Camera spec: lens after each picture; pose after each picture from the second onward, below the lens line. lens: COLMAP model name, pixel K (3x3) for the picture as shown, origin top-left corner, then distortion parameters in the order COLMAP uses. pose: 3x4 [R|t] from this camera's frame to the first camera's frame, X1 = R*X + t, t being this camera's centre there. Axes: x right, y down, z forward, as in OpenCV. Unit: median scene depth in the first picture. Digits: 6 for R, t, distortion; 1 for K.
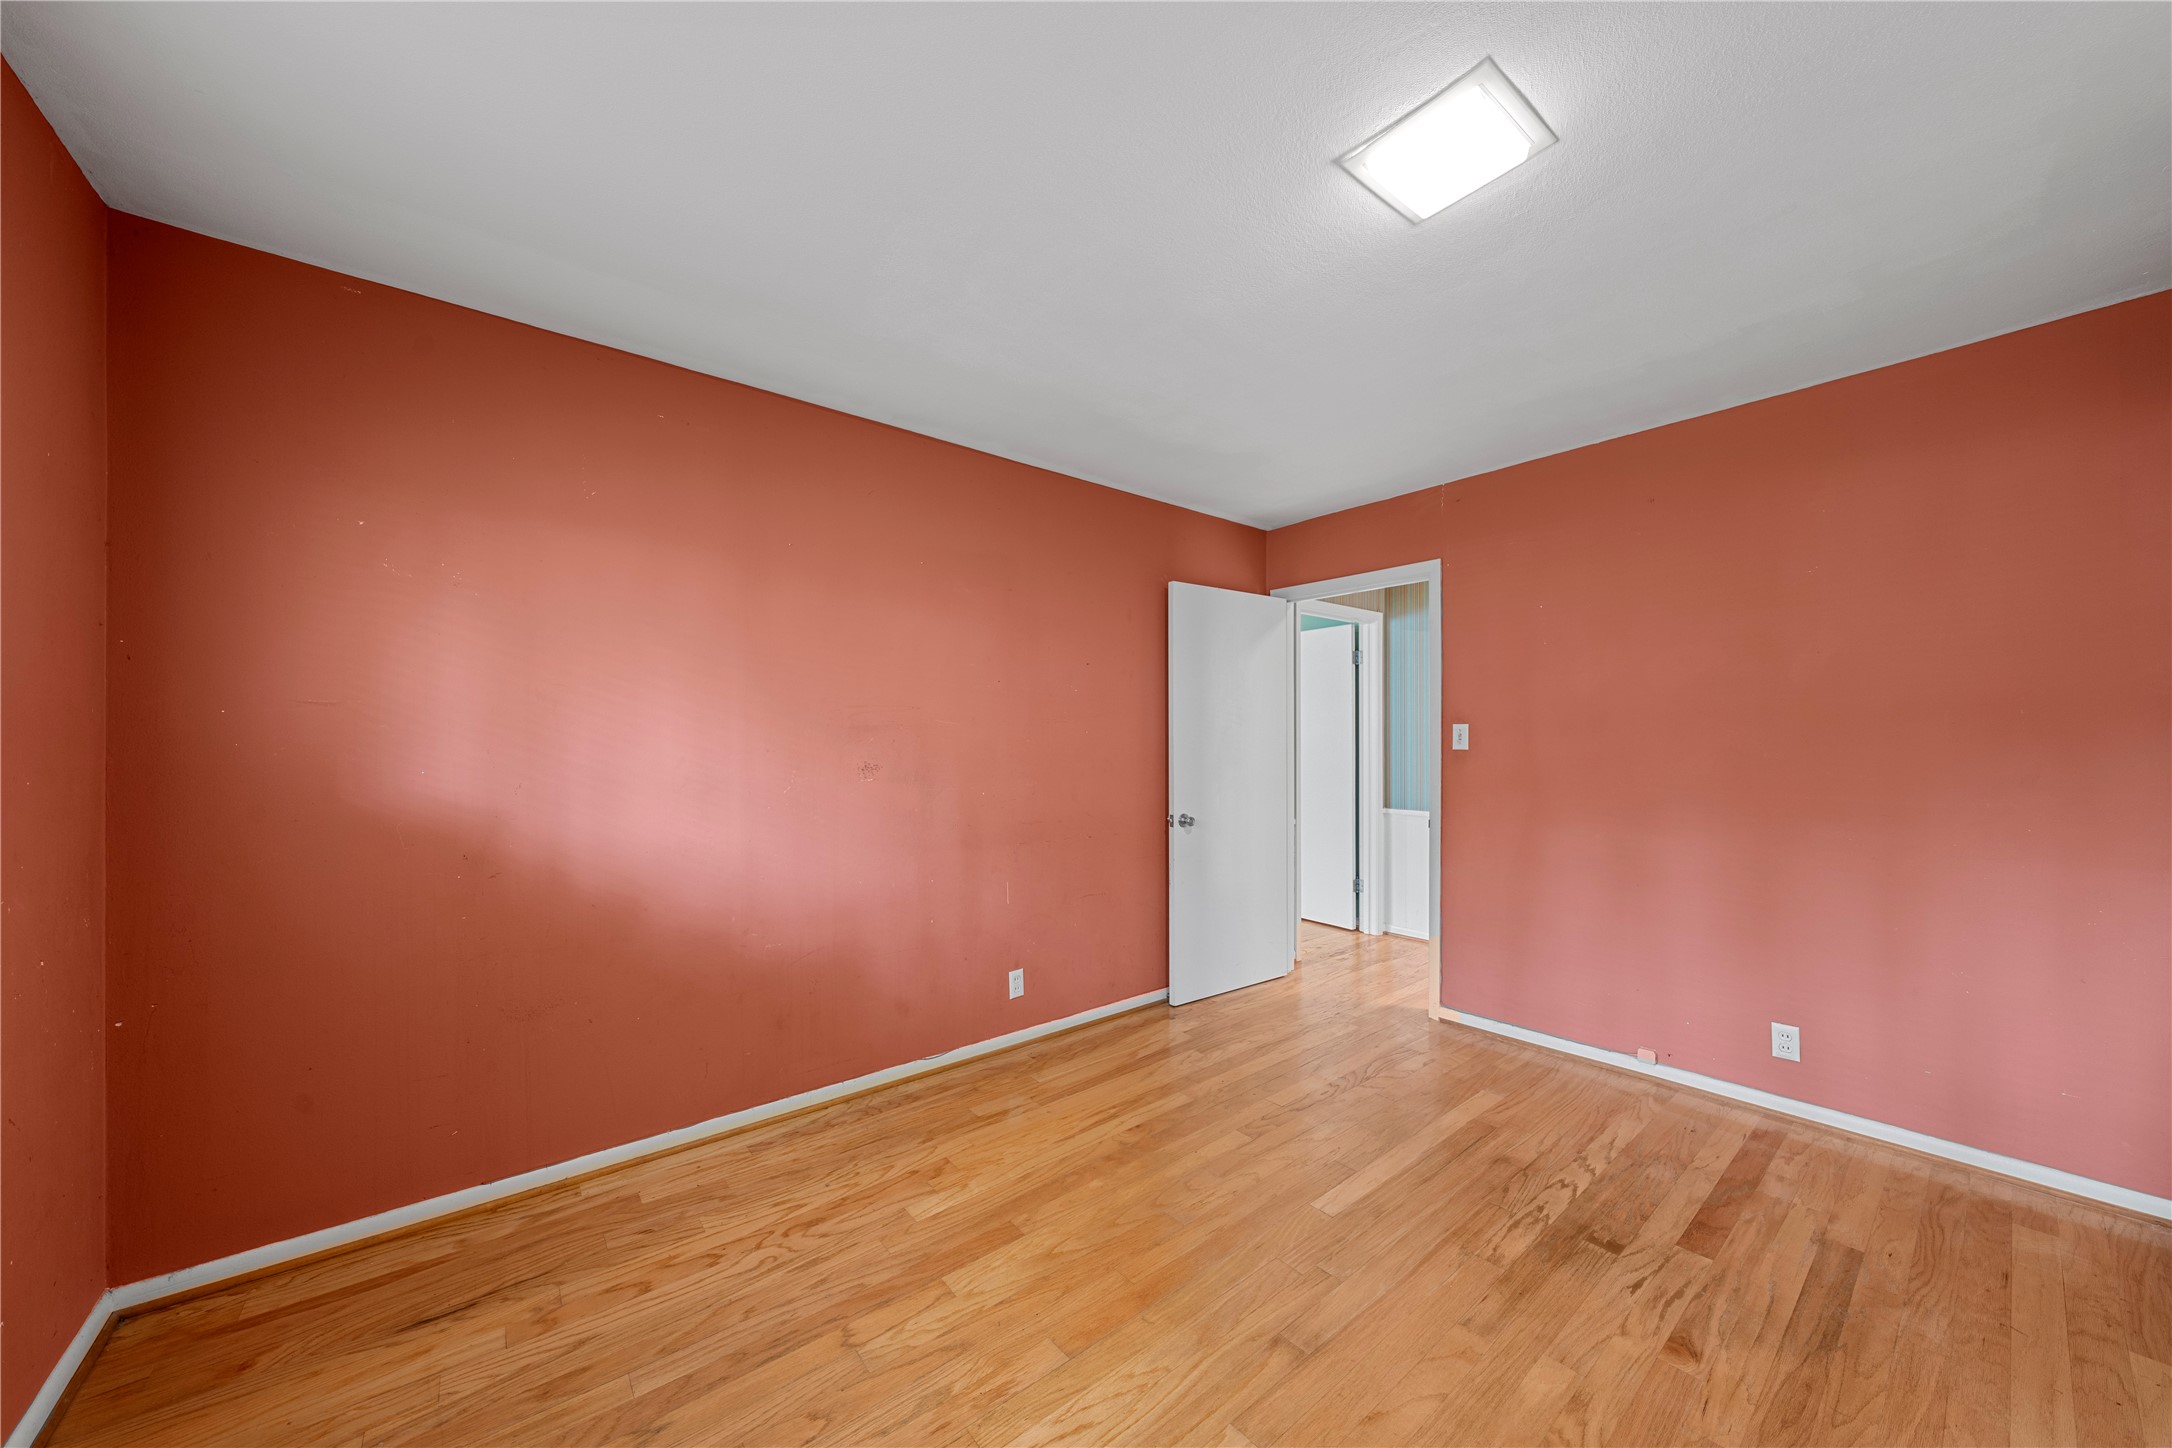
lens RADIAL K [[794.5, 0, 1083.3], [0, 794.5, 737.0], [0, 0, 1]] dist [-0.001258, -0.000032]
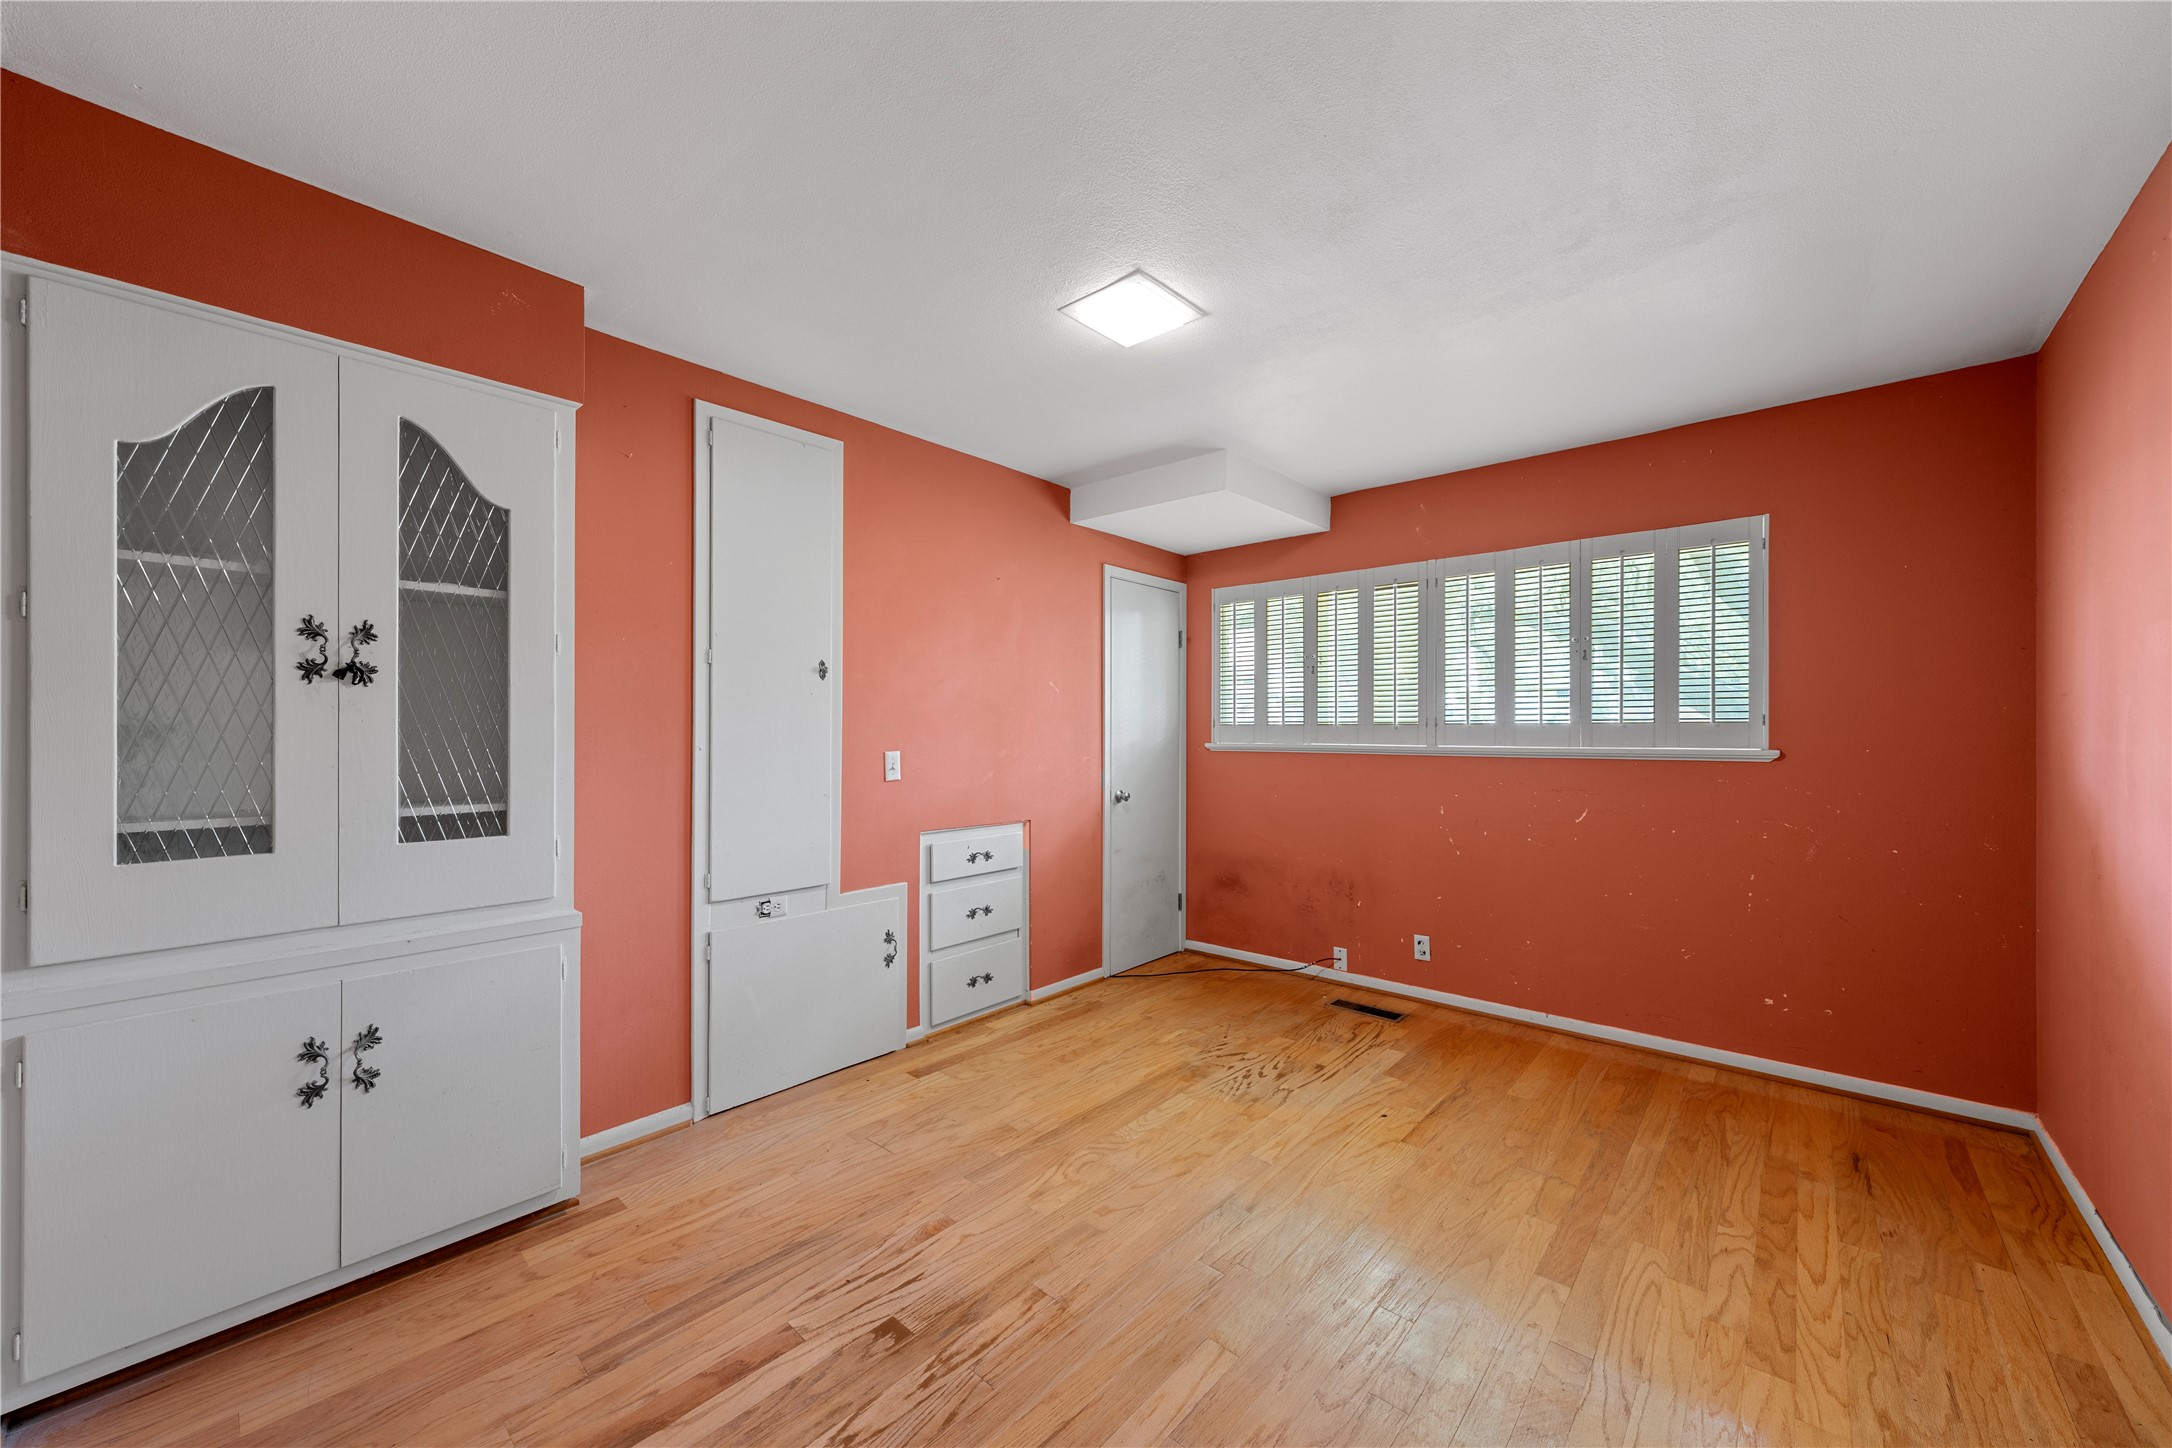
lens RADIAL K [[846.1, 0, 1087.6], [0, 846.1, 732.2], [0, 0, 1]] dist [-0.001404, -0.000587]
pose [[-0.986054, 0.000291, -0.166423, 0.622118], [0.000565, 0.999999, -0.001597, 0.012529], [0.166423, -0.001668, -0.986053, 1.966898]]
